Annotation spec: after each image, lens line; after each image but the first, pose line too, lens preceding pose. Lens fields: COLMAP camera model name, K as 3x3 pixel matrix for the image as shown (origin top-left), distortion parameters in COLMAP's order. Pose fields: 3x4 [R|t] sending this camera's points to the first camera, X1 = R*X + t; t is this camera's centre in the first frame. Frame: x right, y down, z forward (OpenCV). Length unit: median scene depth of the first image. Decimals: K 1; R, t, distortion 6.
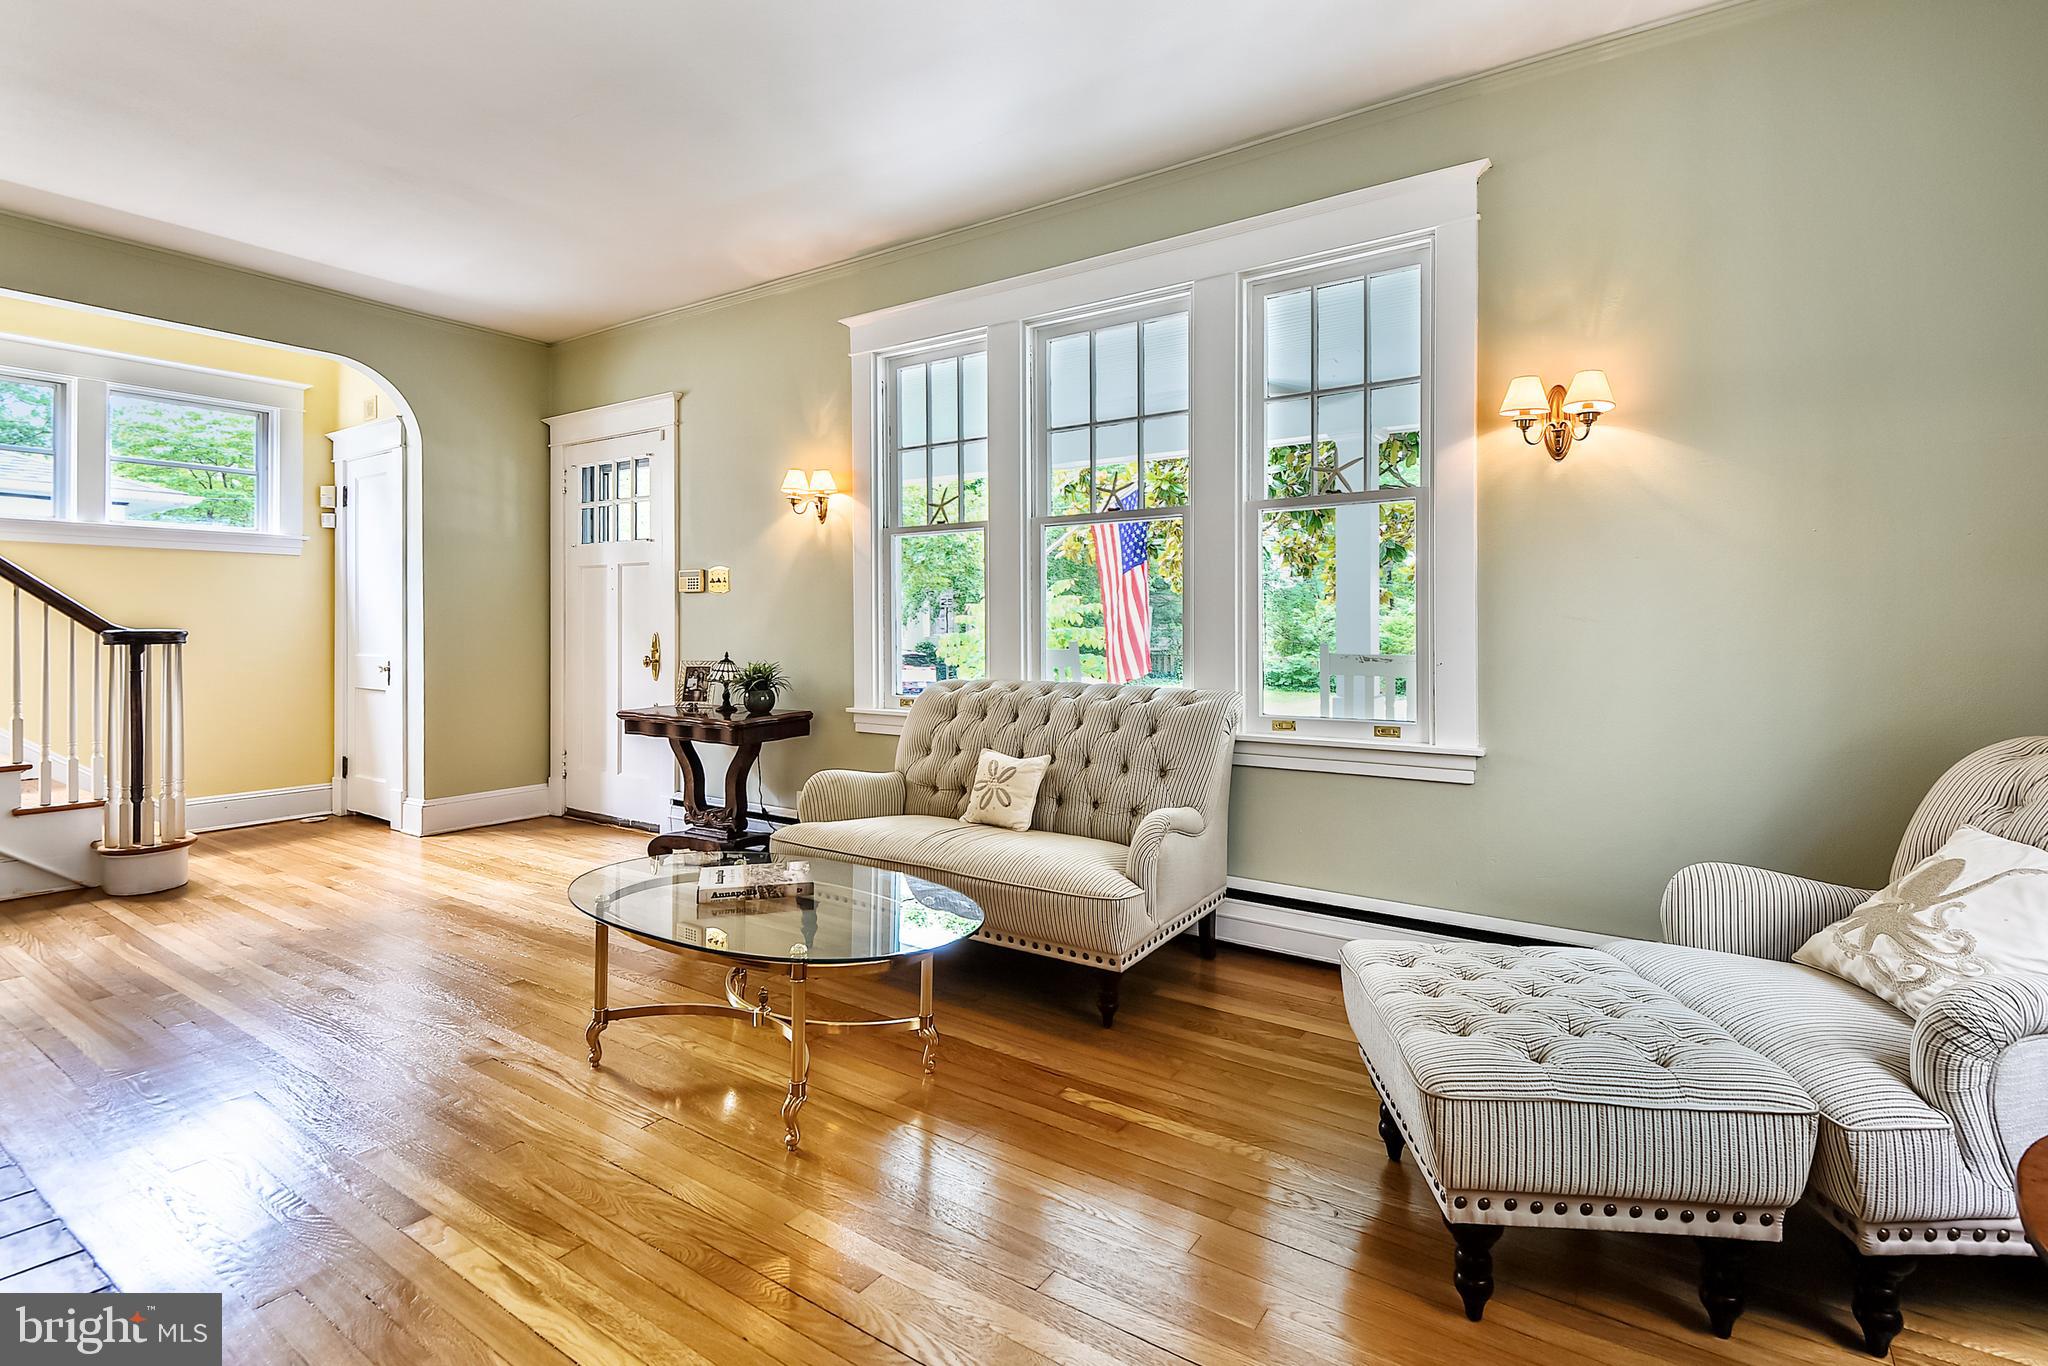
lens RADIAL K [[948.1, 0, 1042.2], [0, 948.1, 661.3], [0, 0, 1]] dist [0.027251, -0.019144]
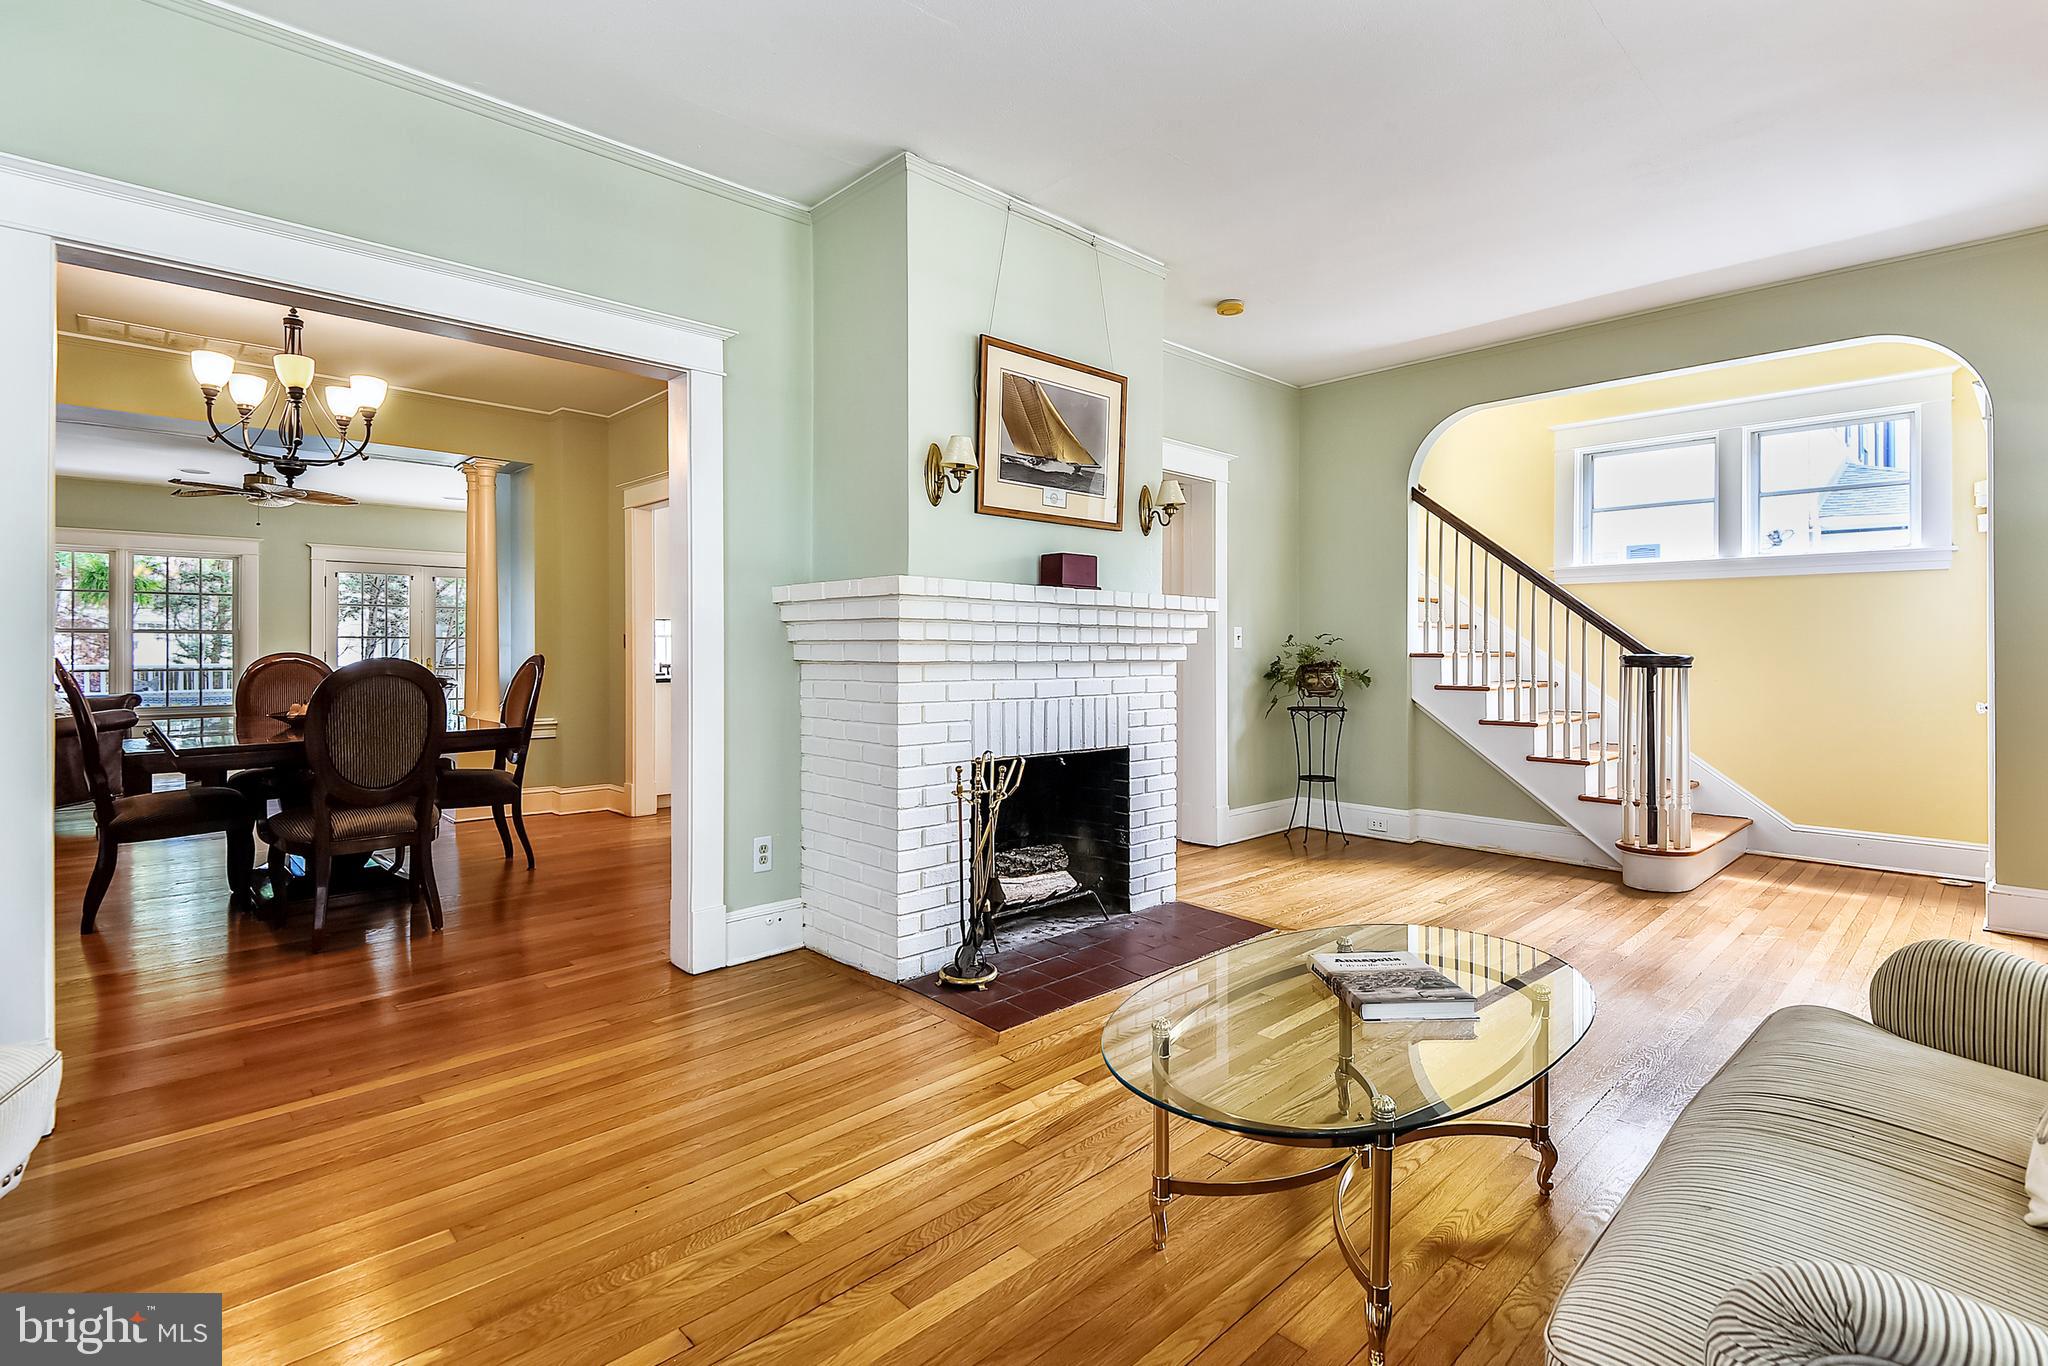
lens RADIAL K [[948.1, 0, 1042.2], [0, 948.1, 661.3], [0, 0, 1]] dist [0.027251, -0.019144]
pose [[-0.208624, 0.008128, -0.977962, 0.256917], [-0.034503, 0.999282, 0.015666, -0.014993], [0.977387, 0.037011, -0.208194, 0.446232]]
